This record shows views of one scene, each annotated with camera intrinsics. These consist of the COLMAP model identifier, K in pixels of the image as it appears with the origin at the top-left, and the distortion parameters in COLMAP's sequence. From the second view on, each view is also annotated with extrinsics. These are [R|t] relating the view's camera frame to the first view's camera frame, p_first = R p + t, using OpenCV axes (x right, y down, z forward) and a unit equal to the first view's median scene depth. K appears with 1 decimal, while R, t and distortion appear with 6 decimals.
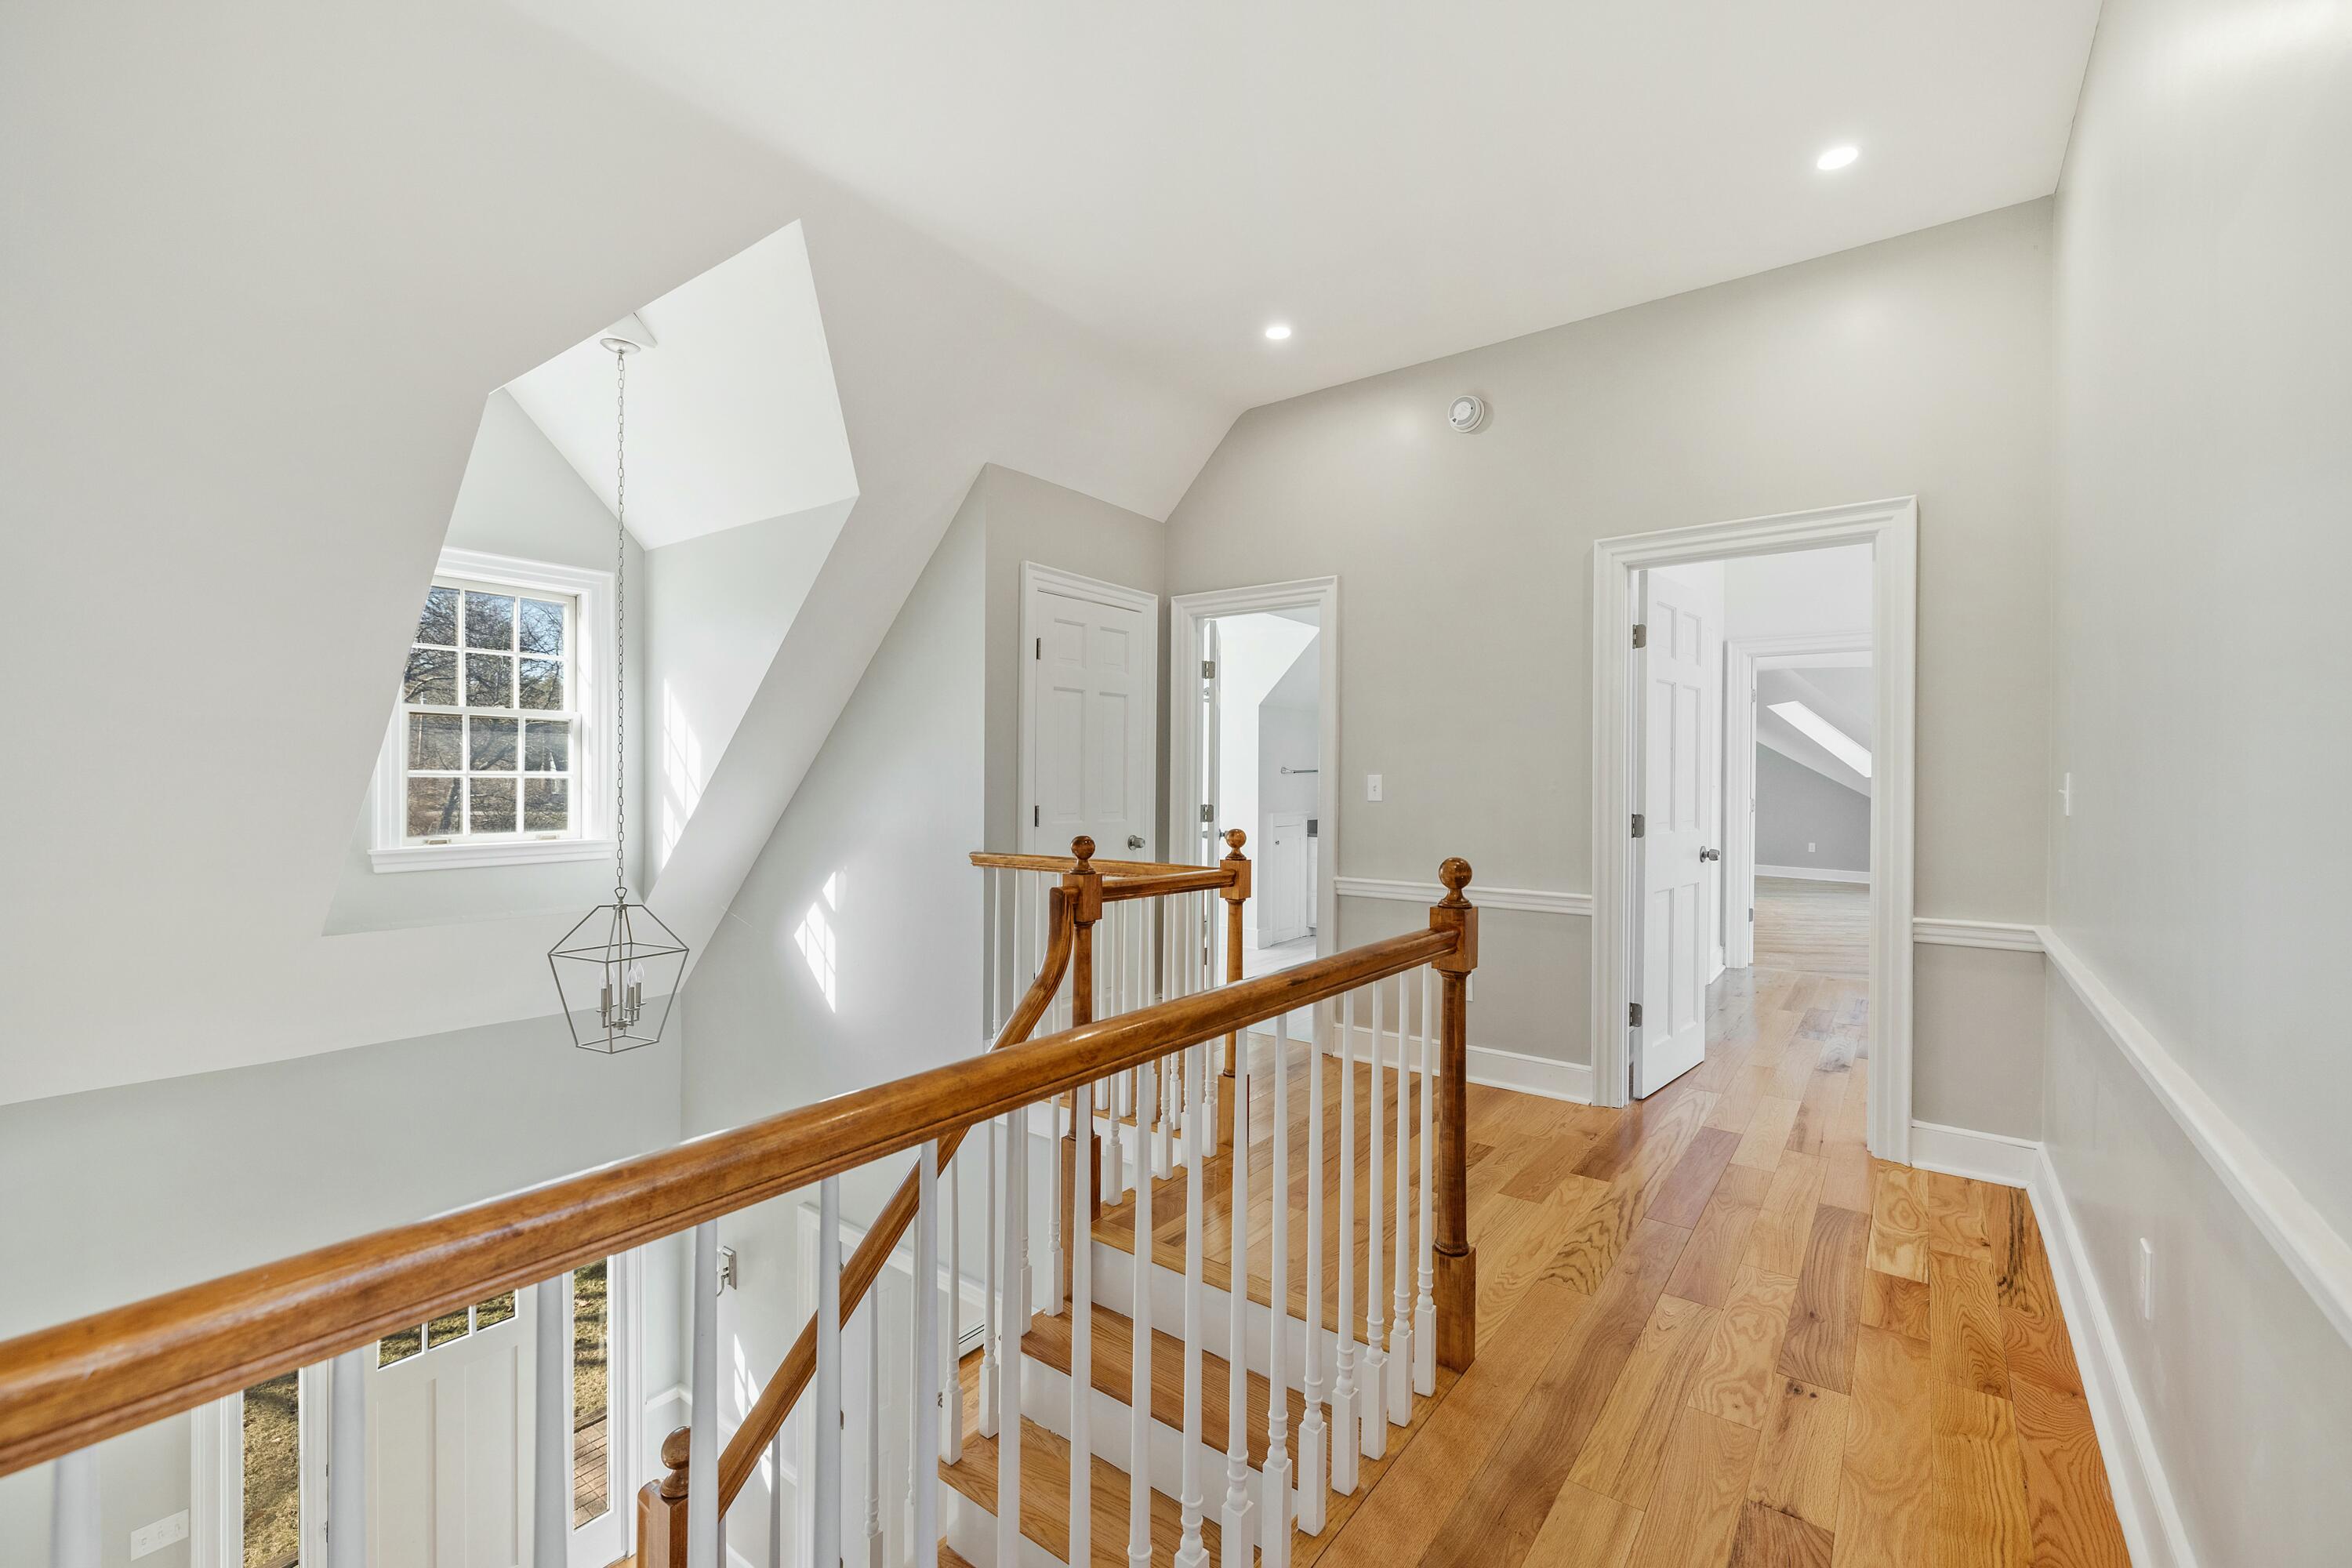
lens RADIAL K [[989.5, 0, 1164.8], [0, 989.5, 793.3], [0, 0, 1]] dist [0.000795, 0.000153]
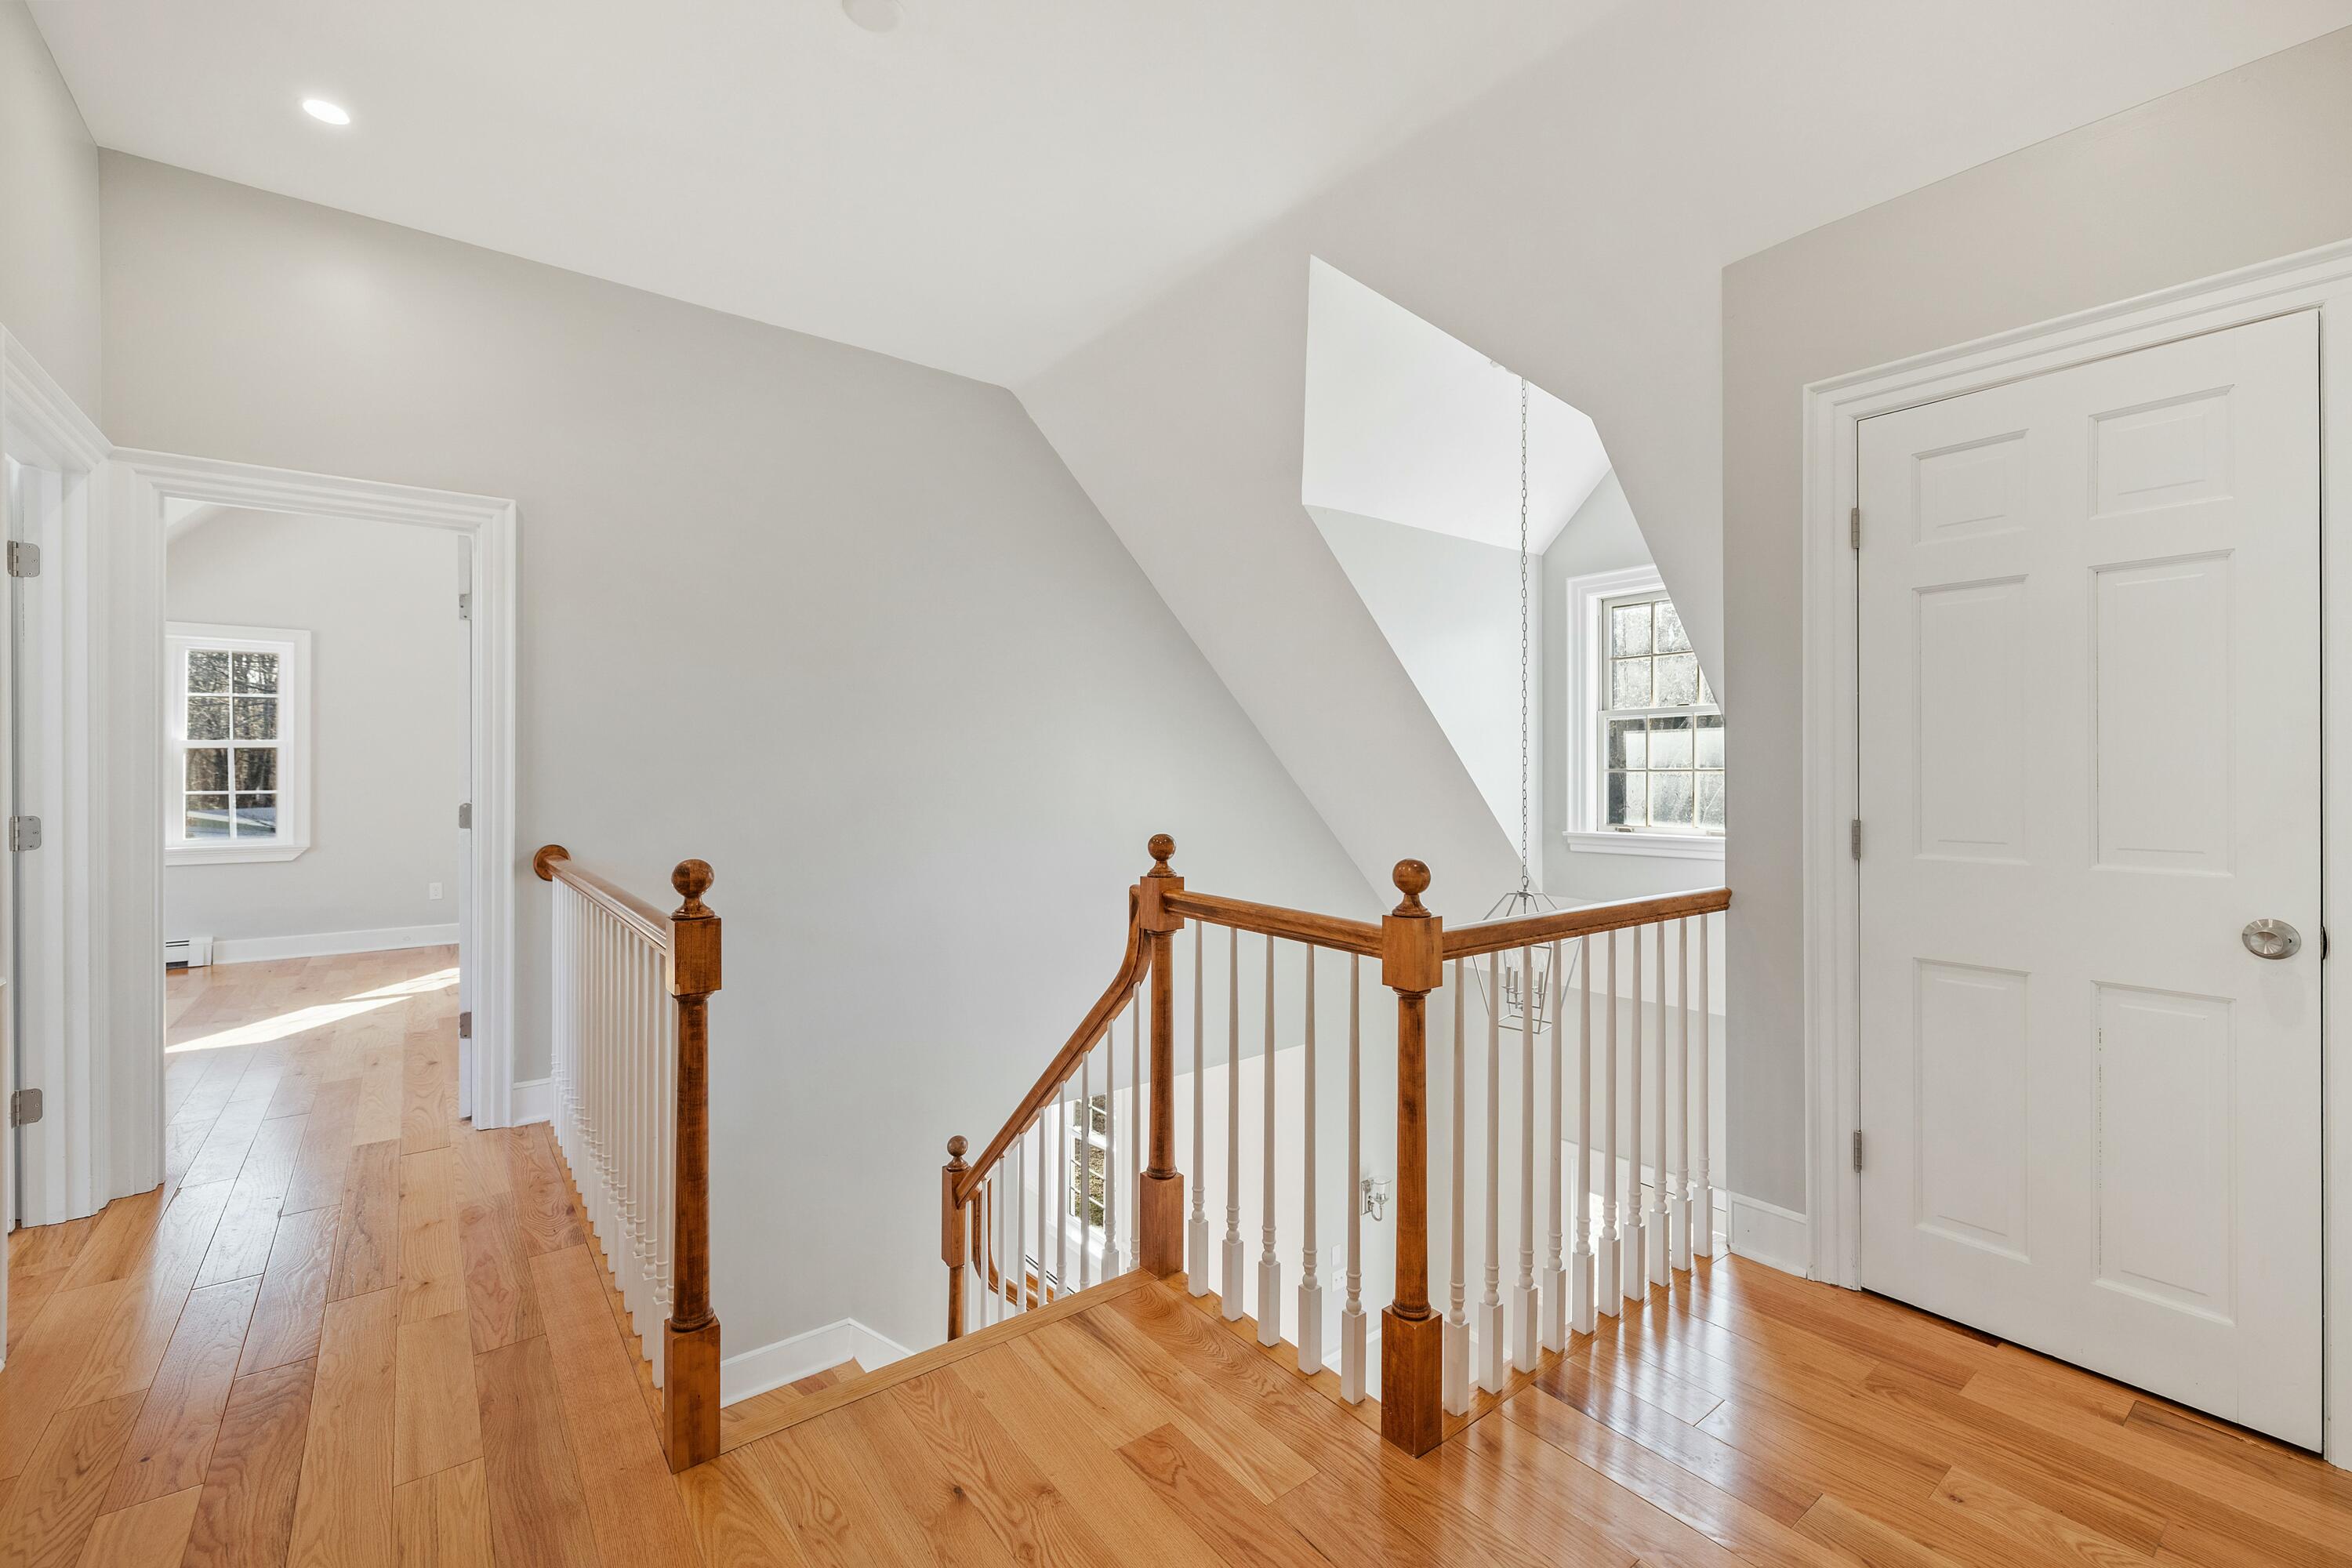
lens RADIAL K [[989.5, 0, 1162.5], [0, 989.5, 767.3], [0, 0, 1]] dist [0.000795, 0.000153]
pose [[-0.263021, -0.011979, -0.964716, 0.793556], [-0.015696, 0.999844, -0.008136, -0.009798], [0.964662, 0.013002, -0.263168, 1.265591]]
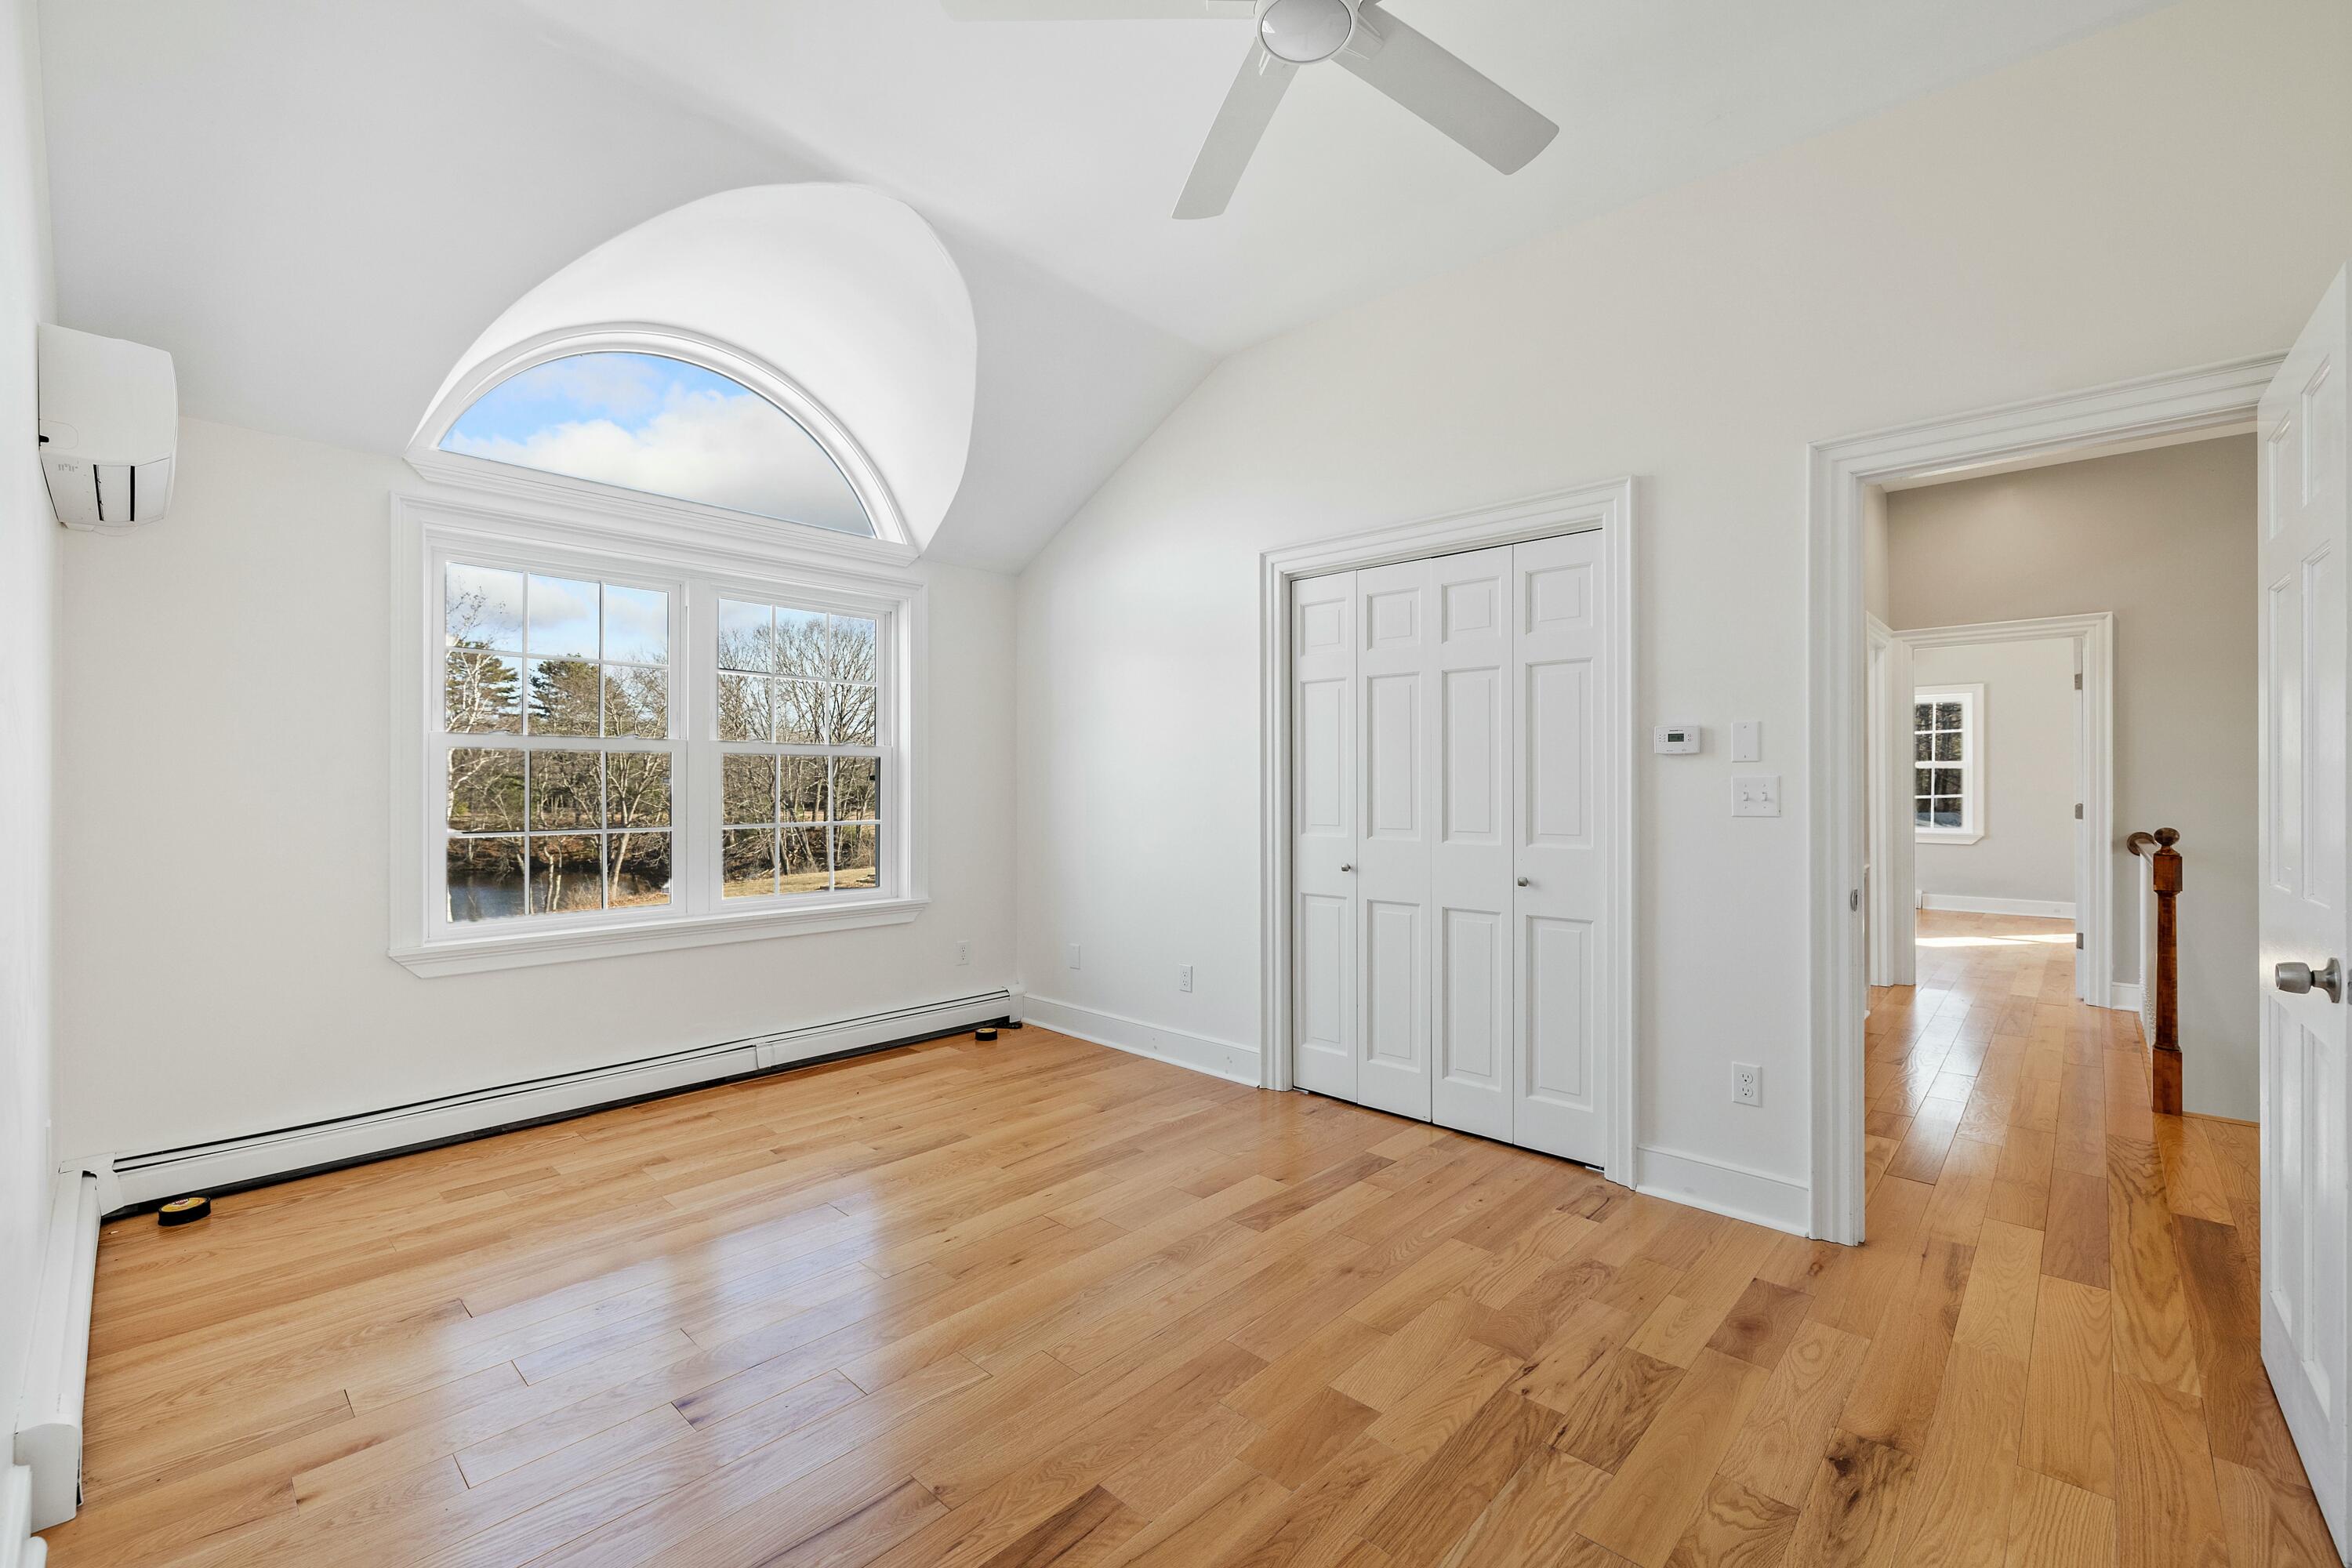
lens RADIAL K [[989.5, 0, 1176.6], [0, 989.5, 781.5], [0, 0, 1]] dist [0.000795, 0.000153]
pose [[-0.996082, -0.007997, 0.088077, 1.489981], [-0.006733, 0.999870, 0.014639, -0.024059], [-0.088183, 0.013989, -0.996006, 2.282558]]
